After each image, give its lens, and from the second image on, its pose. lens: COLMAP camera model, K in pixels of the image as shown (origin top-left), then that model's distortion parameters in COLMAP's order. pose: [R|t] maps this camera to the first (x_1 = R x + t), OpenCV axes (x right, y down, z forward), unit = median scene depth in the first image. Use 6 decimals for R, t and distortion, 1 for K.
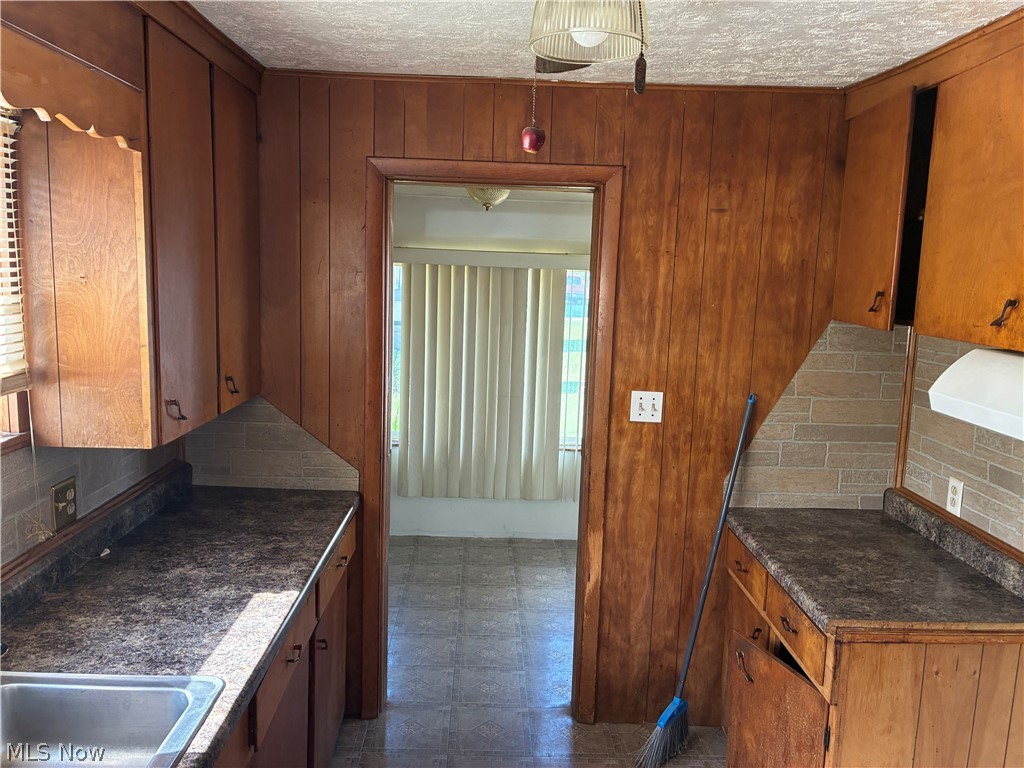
lens RADIAL K [[773.1, 0, 517.0], [0, 773.1, 379.8], [0, 0, 1]] dist [0.052724, -0.073421]
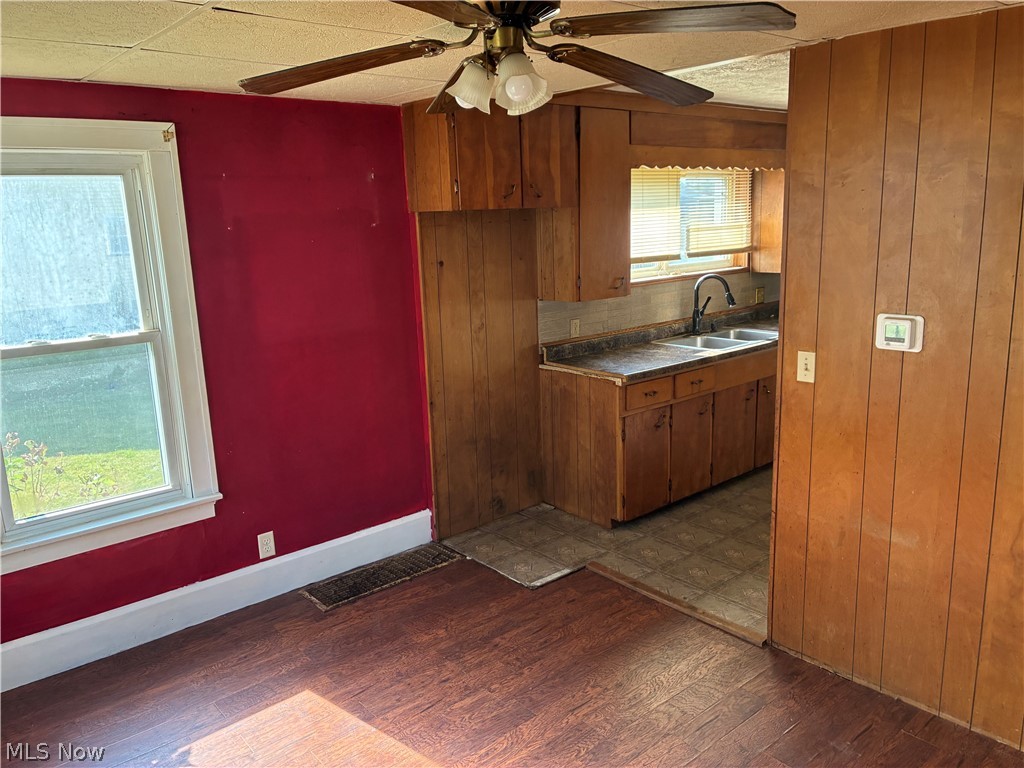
lens RADIAL K [[773.1, 0, 517.0], [0, 773.1, 379.8], [0, 0, 1]] dist [0.052724, -0.073421]
pose [[0.625506, 0.102551, -0.773451, 0.842161], [-0.049906, 0.994553, 0.091507, 0.189699], [0.778622, -0.018638, 0.627216, -1.141752]]
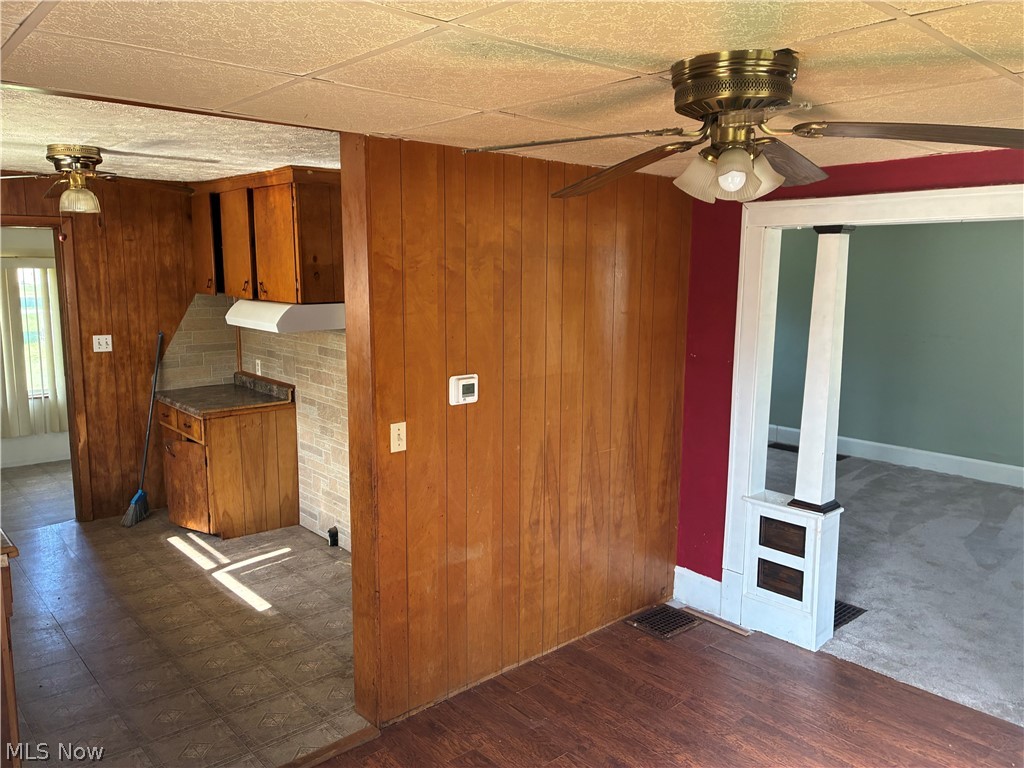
lens RADIAL K [[789.8, 0, 512.0], [0, 789.8, 384.0], [0, 0, 1]] dist [0.028168, 0.000169]
pose [[0.772774, -0.121255, 0.622992, -0.287131], [0.106618, 0.992433, 0.060908, 0.123336], [-0.625663, 0.019354, 0.779854, -1.157490]]
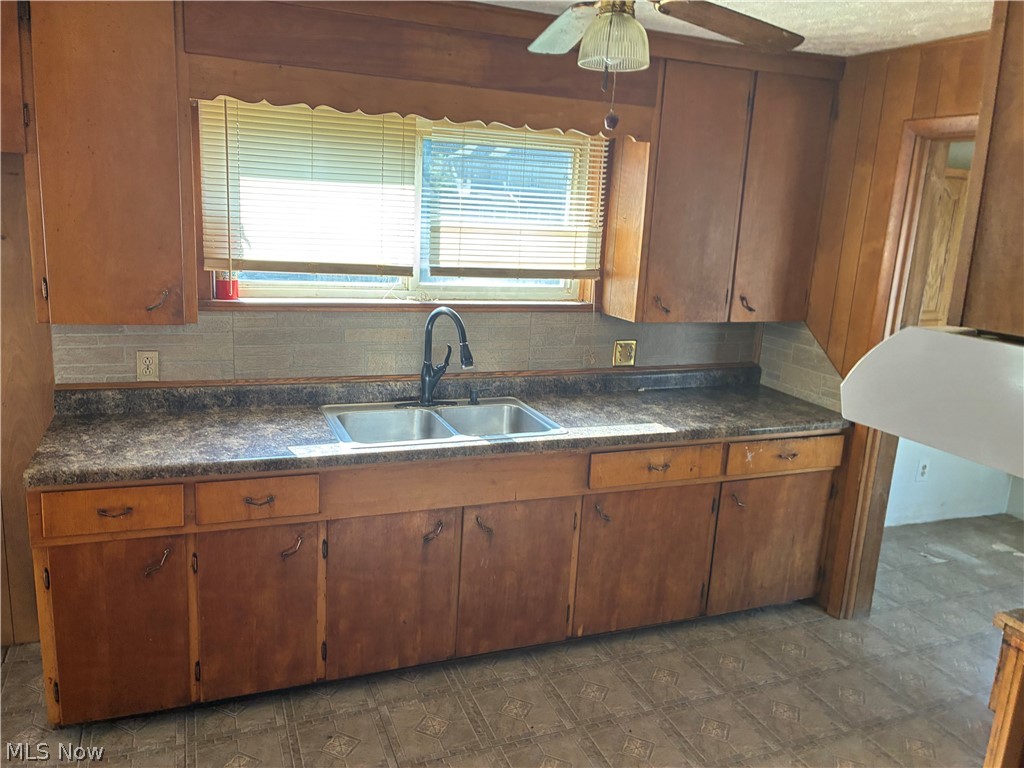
lens RADIAL K [[826.1, 0, 512.0], [0, 826.1, 384.0], [0, 0, 1]] dist [0.104527, -0.092997]
pose [[0.335642, 0.184731, -0.923698, 0.777506], [-0.171645, 0.976160, 0.132852, 0.018721], [0.926219, 0.113958, 0.359348, 0.089972]]
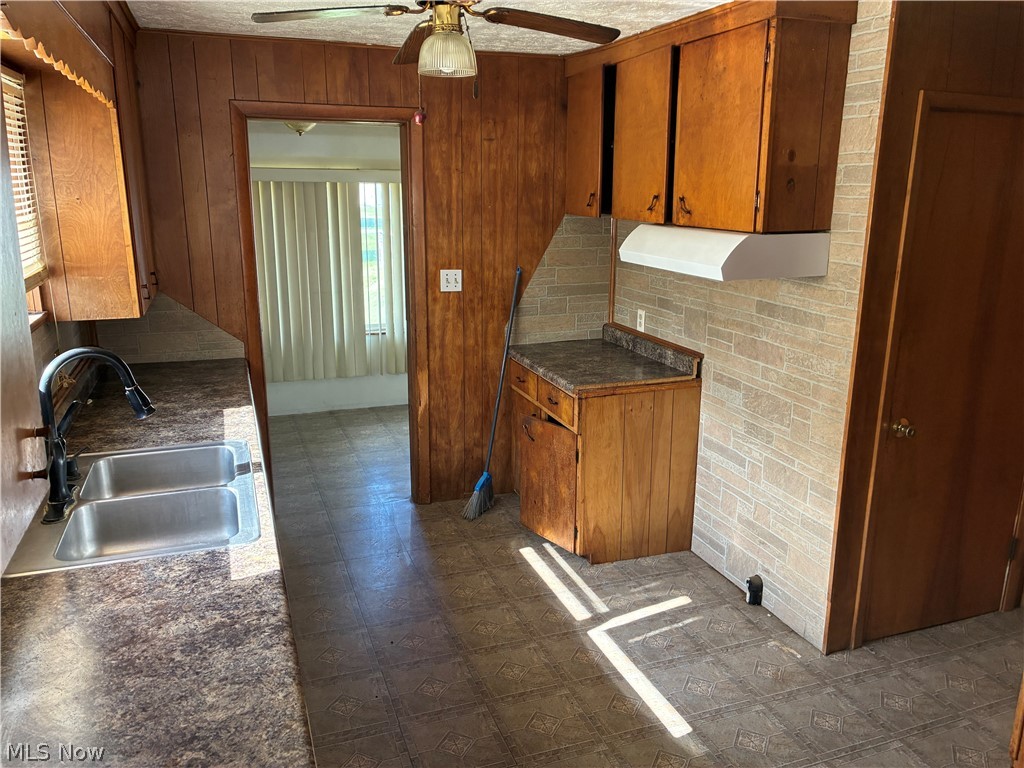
lens RADIAL K [[781.2, 0, 514.4], [0, 781.2, 387.3], [0, 0, 1]] dist [0.066658, -0.082625]
pose [[0.947585, -0.105490, 0.301585, -0.183949], [0.069044, 0.989228, 0.129078, 0.052657], [-0.311953, -0.101490, 0.944661, -0.441526]]
